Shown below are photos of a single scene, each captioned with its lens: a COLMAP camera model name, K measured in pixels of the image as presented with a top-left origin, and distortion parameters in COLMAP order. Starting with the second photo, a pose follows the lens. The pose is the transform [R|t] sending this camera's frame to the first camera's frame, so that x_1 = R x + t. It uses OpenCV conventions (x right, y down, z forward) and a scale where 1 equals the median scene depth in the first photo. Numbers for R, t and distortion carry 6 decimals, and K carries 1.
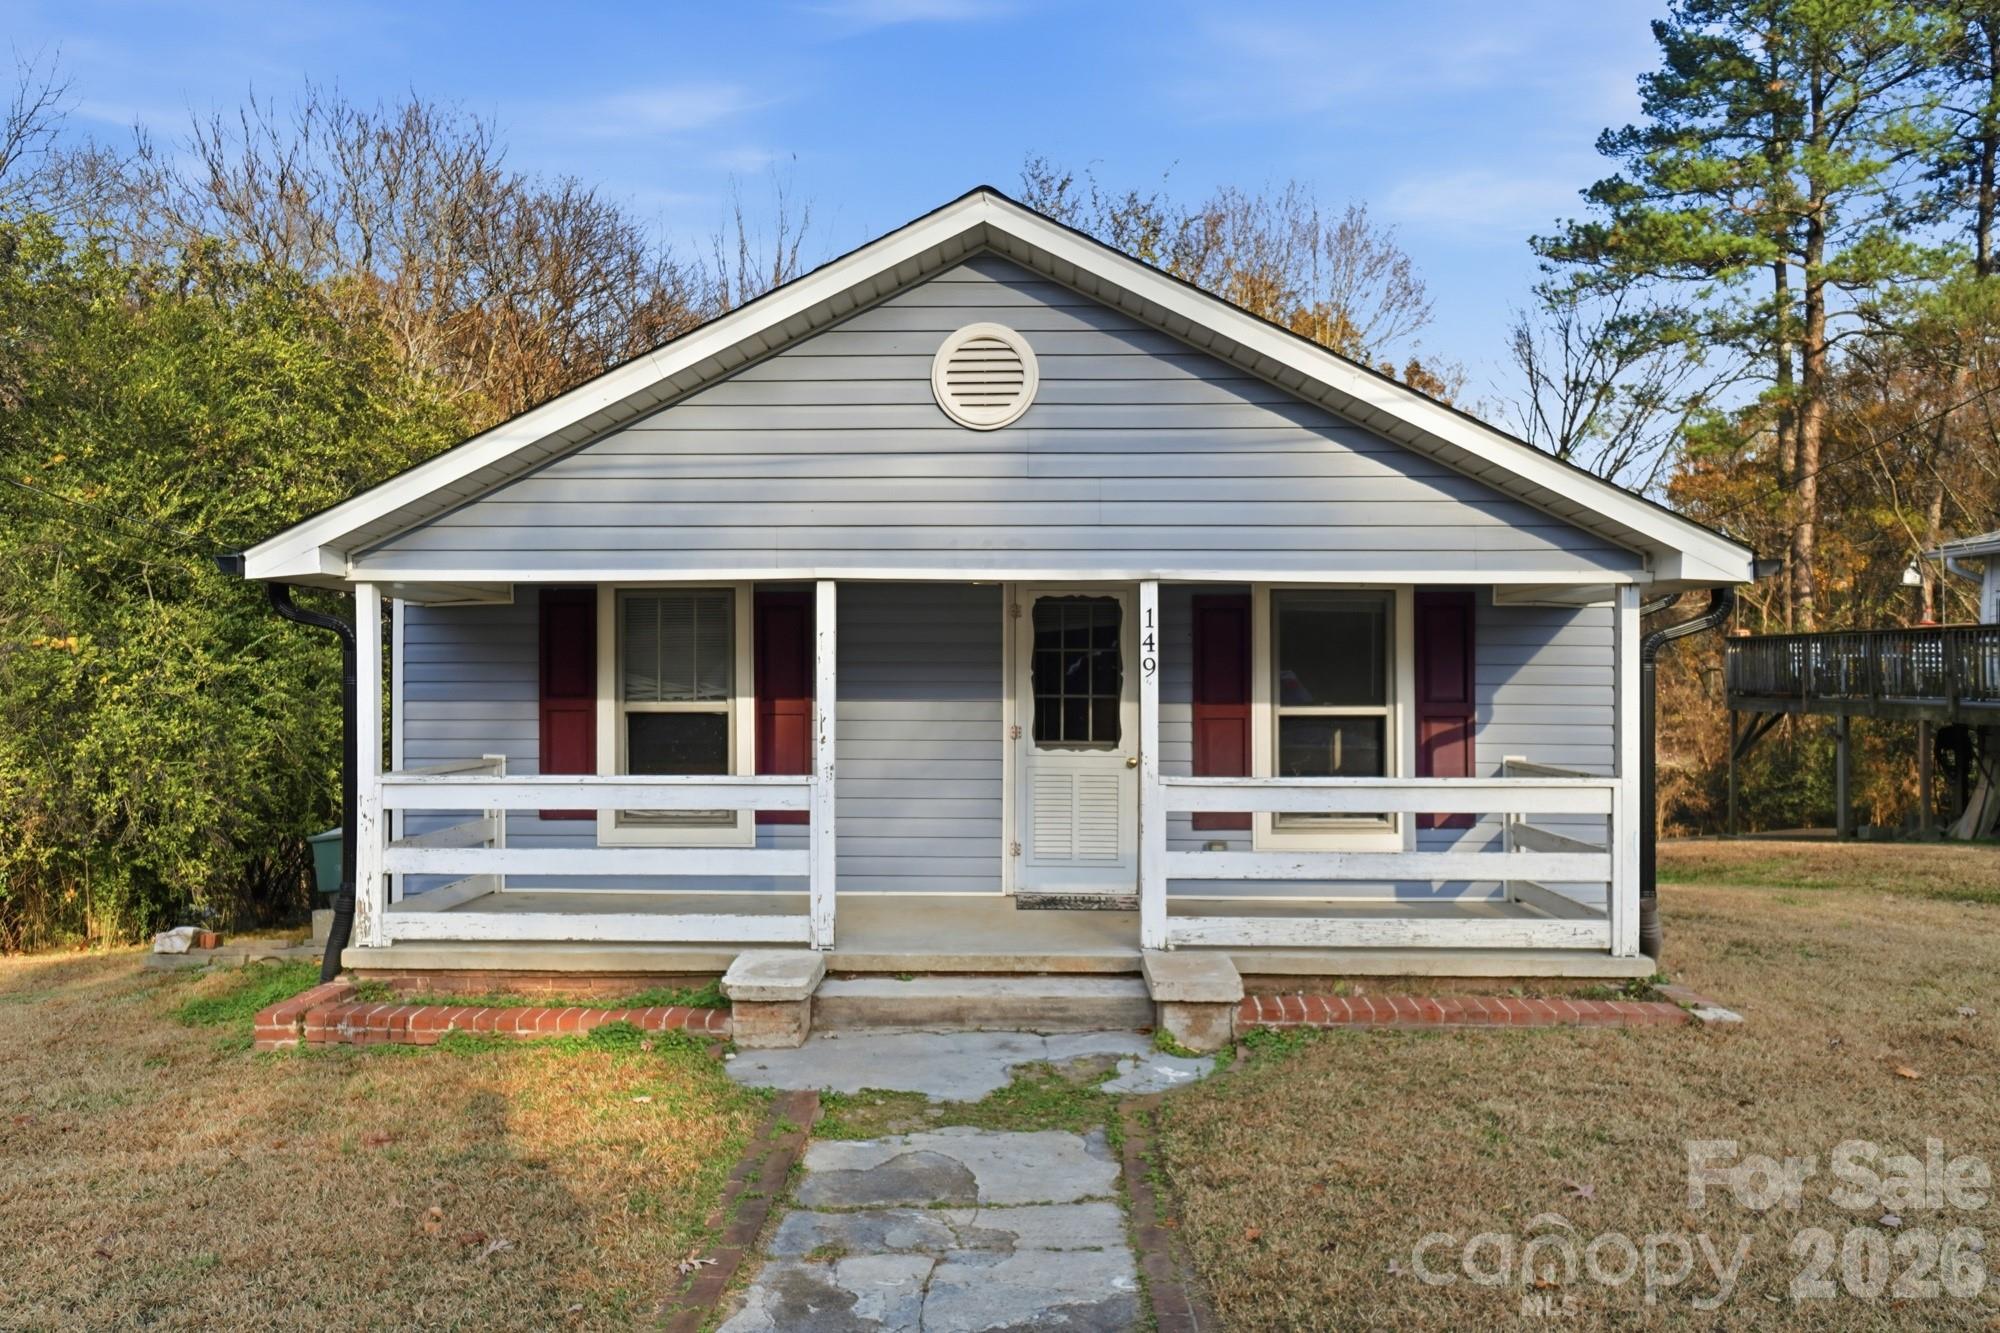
lens RADIAL K [[919.8, 0, 989.0], [0, 919.8, 658.0], [0, 0, 1]] dist [-0.051790, 0.015953]
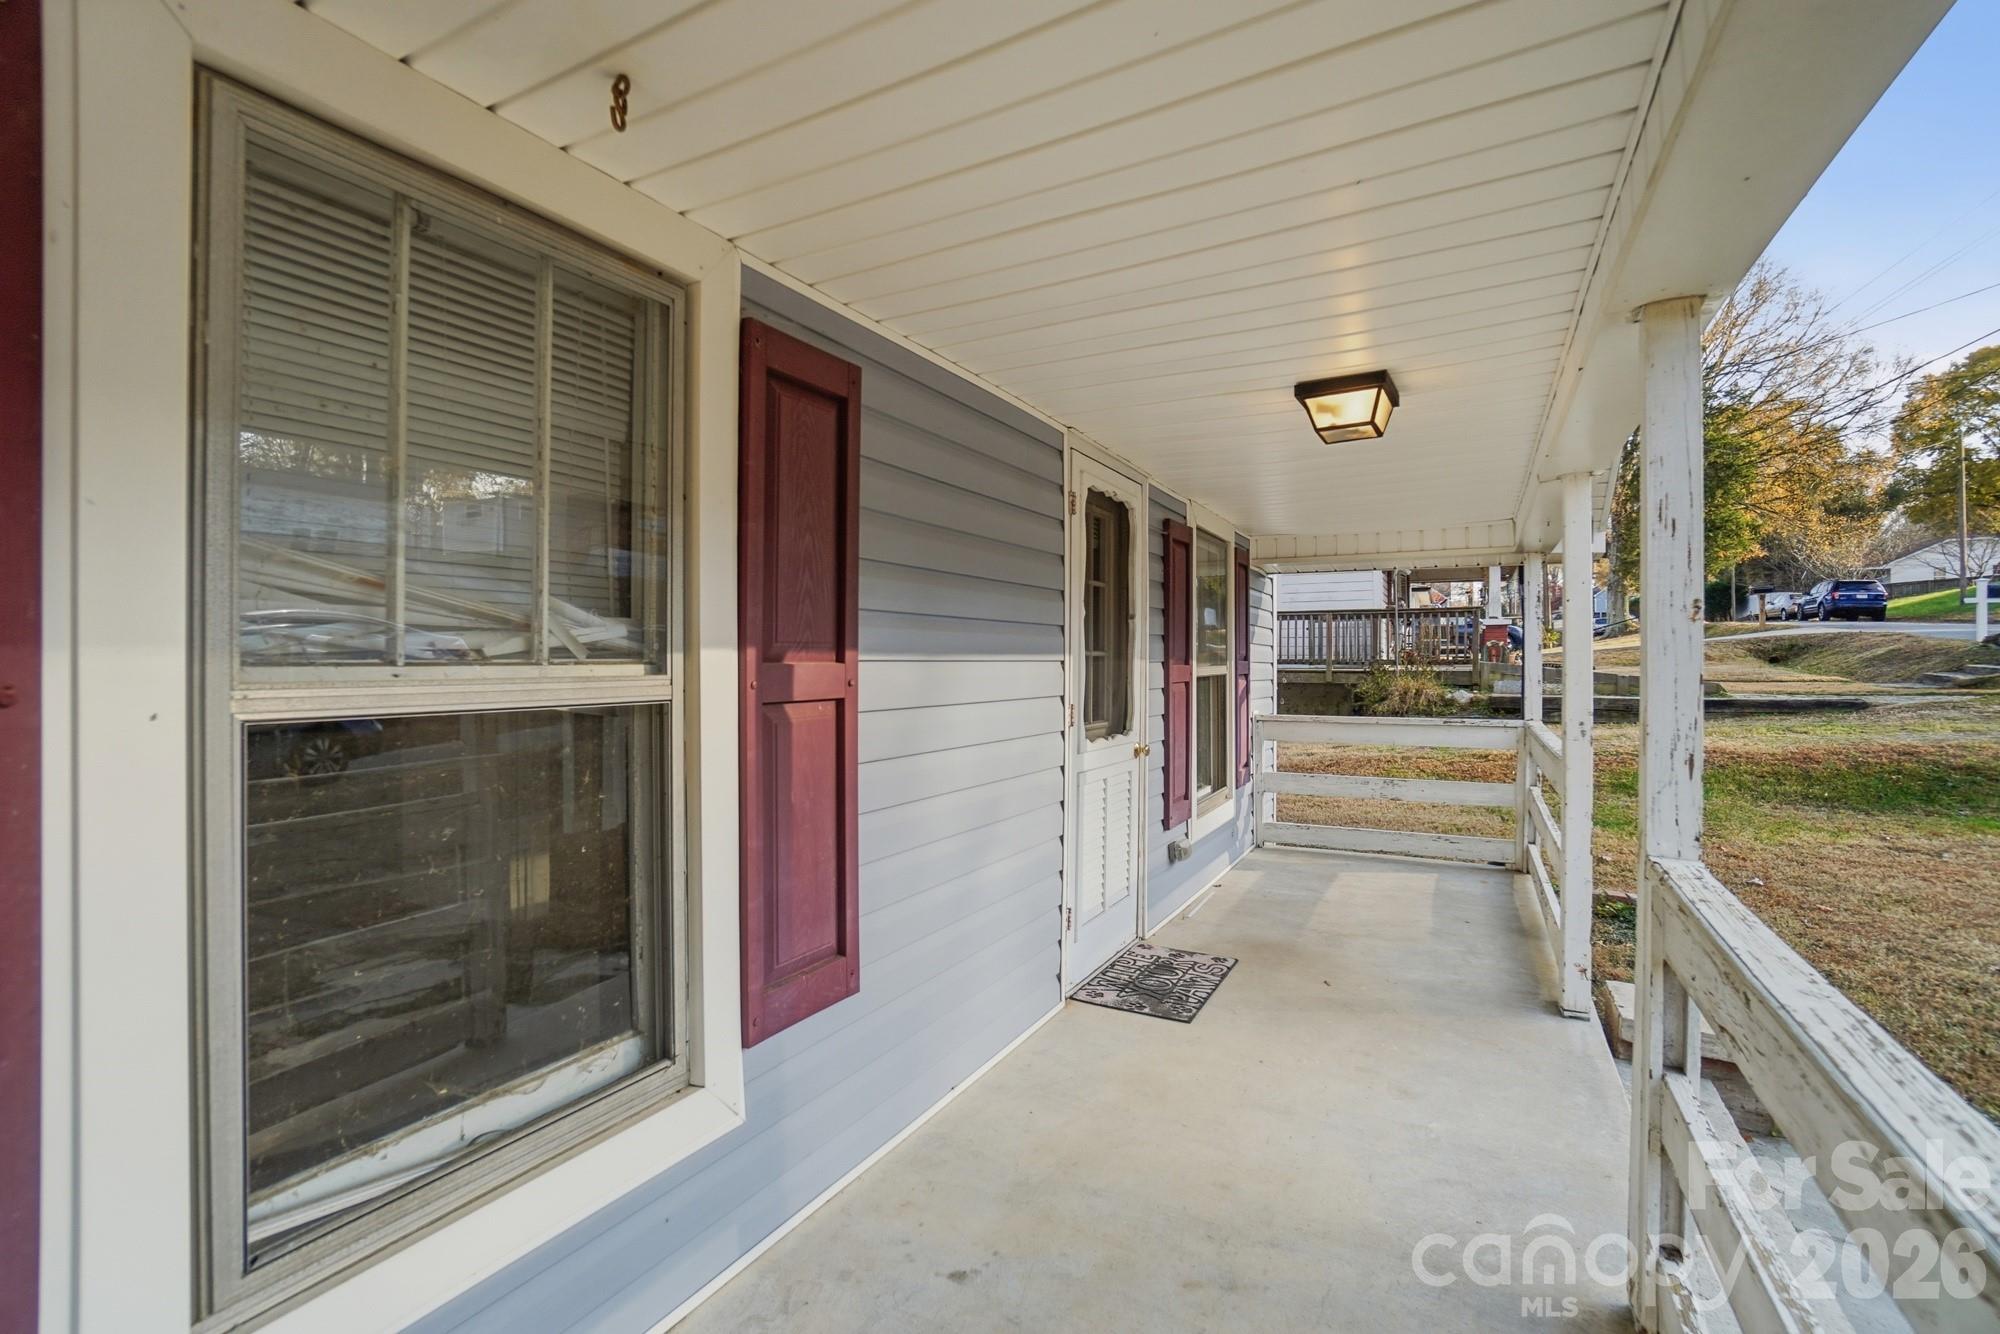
lens RADIAL K [[919.8, 0, 989.0], [0, 919.8, 658.5], [0, 0, 1]] dist [-0.051790, 0.015953]
pose [[0.453123, 0.003240, 0.891442, -0.565497], [-0.003838, 0.999991, -0.001684, 0.052361], [-0.891440, -0.002659, 0.453131, 0.877411]]
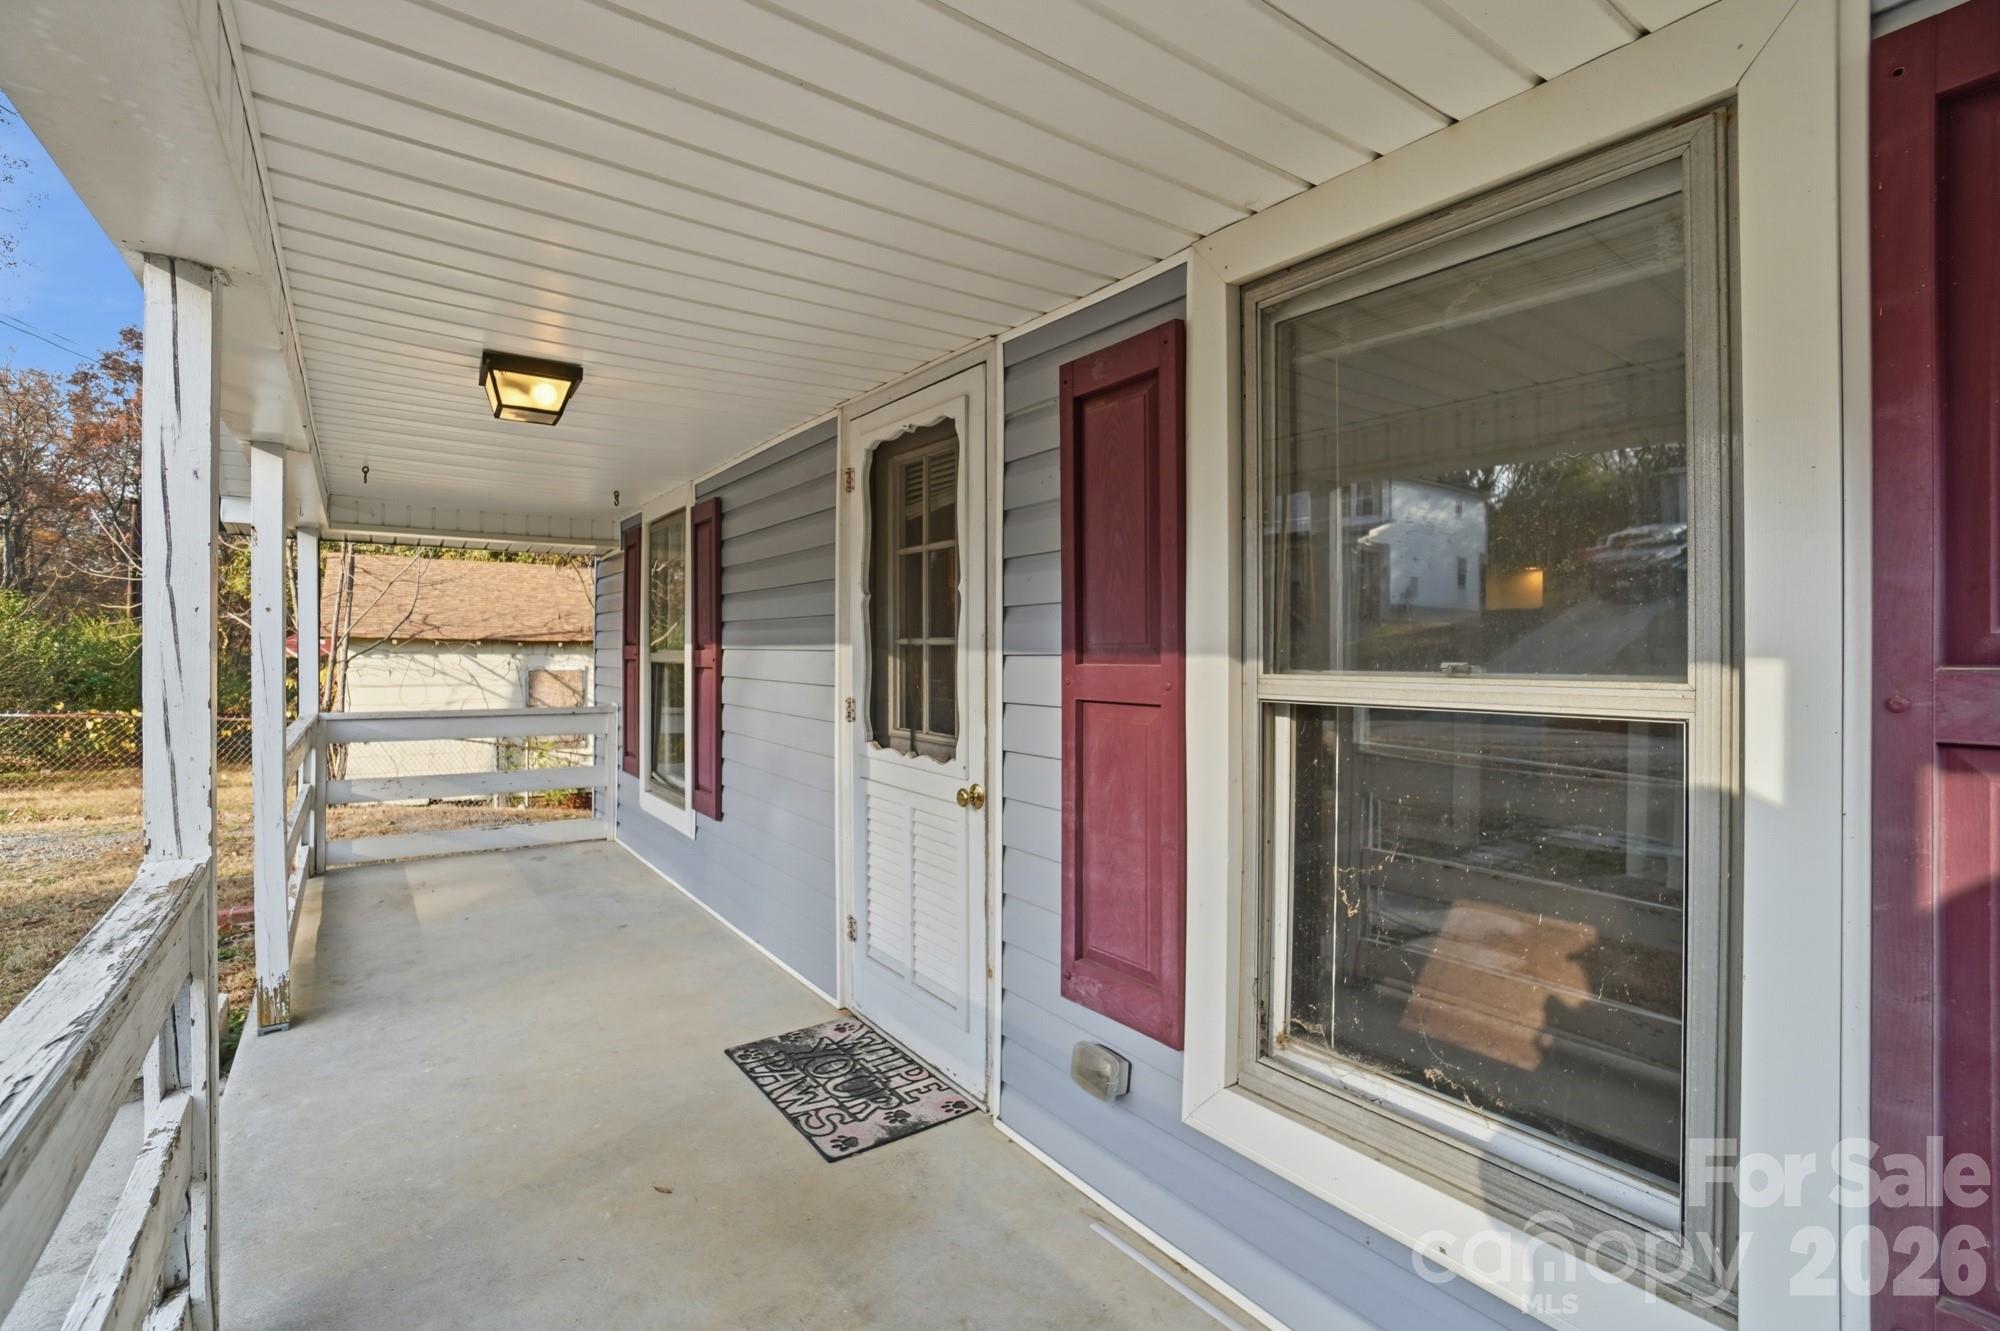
lens RADIAL K [[919.8, 0, 989.0], [0, 919.8, 657.0], [0, 0, 1]] dist [-0.051790, 0.015953]
pose [[0.583333, 0.005397, -0.812215, 0.575065], [-0.004681, 0.999984, 0.003283, 0.054528], [0.812219, 0.001887, 0.583349, 0.842928]]
